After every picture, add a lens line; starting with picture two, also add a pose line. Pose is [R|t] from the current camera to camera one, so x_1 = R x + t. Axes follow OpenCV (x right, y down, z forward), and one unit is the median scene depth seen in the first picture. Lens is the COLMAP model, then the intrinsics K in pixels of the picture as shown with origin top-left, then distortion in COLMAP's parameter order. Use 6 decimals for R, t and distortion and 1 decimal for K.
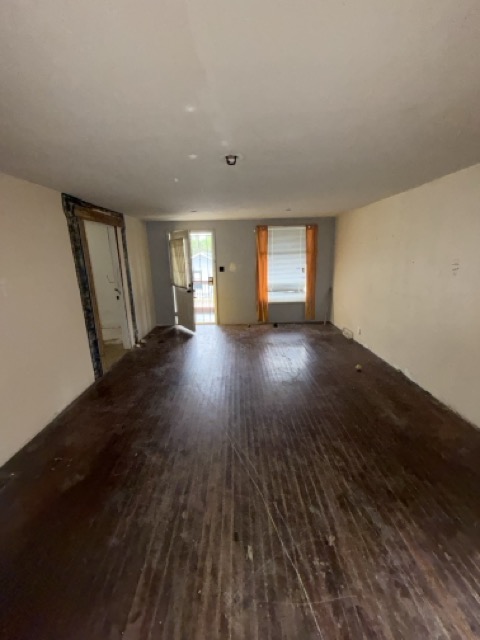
lens RADIAL K [[255.8, 0, 240.2], [0, 255.8, 318.3], [0, 0, 1]] dist [-0.000716, 0.000217]
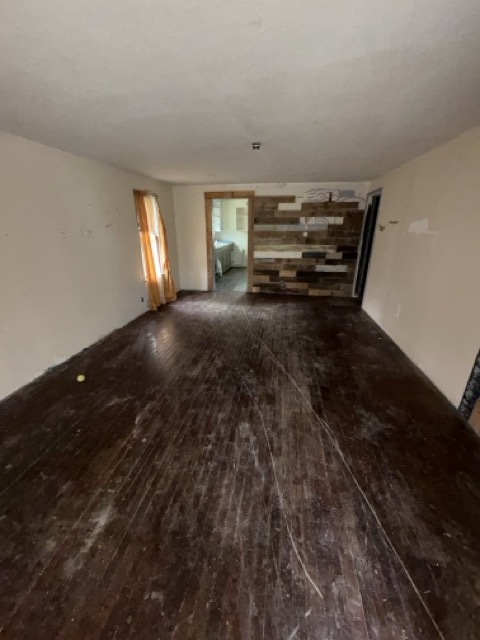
lens RADIAL K [[255.8, 0, 240.2], [0, 255.8, 318.3], [0, 0, 1]] dist [-0.000716, 0.000217]
pose [[-0.982610, -0.035577, 0.182242, -0.203908], [0.071707, 0.832625, 0.549175, -0.536911], [-0.171278, 0.552693, -0.815594, 2.320119]]
